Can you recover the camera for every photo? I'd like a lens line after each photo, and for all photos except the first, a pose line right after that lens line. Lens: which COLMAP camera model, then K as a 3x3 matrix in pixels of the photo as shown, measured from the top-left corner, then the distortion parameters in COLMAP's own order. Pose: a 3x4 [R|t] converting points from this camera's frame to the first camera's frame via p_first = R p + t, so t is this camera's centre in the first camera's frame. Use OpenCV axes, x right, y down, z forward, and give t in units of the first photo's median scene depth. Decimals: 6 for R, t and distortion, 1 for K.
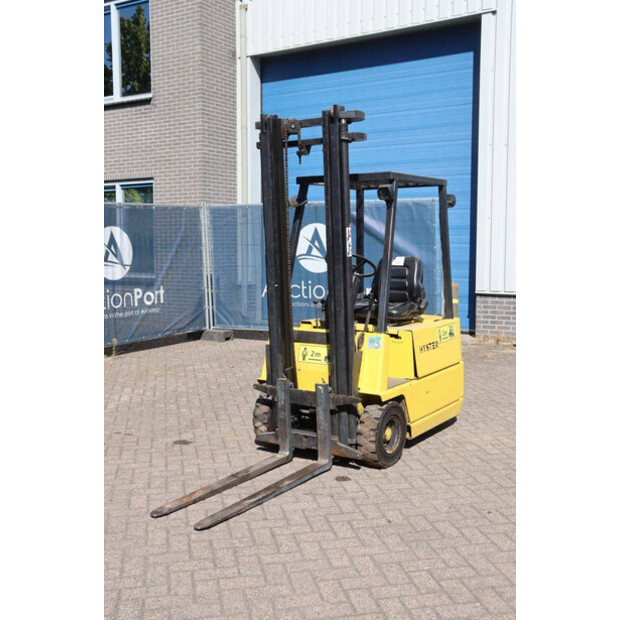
lens RADIAL K [[727.9, 0, 312.0], [0, 727.9, 314.0], [0, 0, 1]] dist [-0.009293, 0.000000]
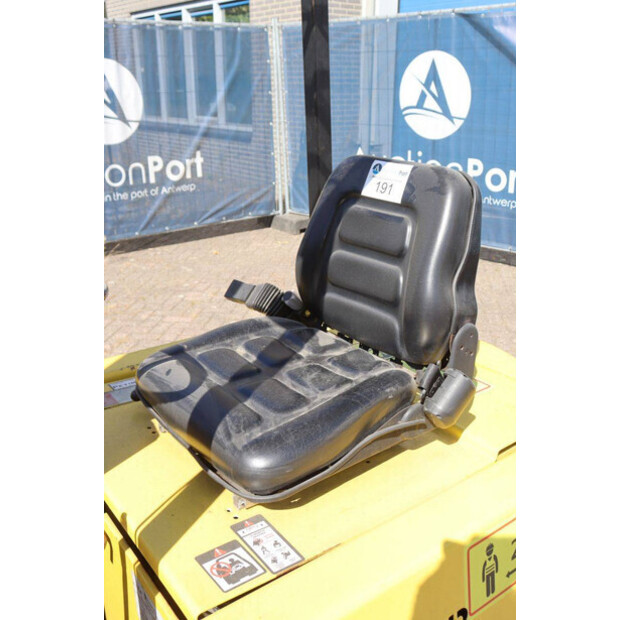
lens RADIAL K [[649.4, 0, 306.9], [0, 649.4, 307.6], [0, 0, 1]] dist [-0.024161, 0.000000]
pose [[0.941063, 0.115089, -0.318048, 0.172679], [-0.036322, 0.969278, 0.243271, -0.086429], [0.336275, -0.217381, 0.916332, 0.807973]]
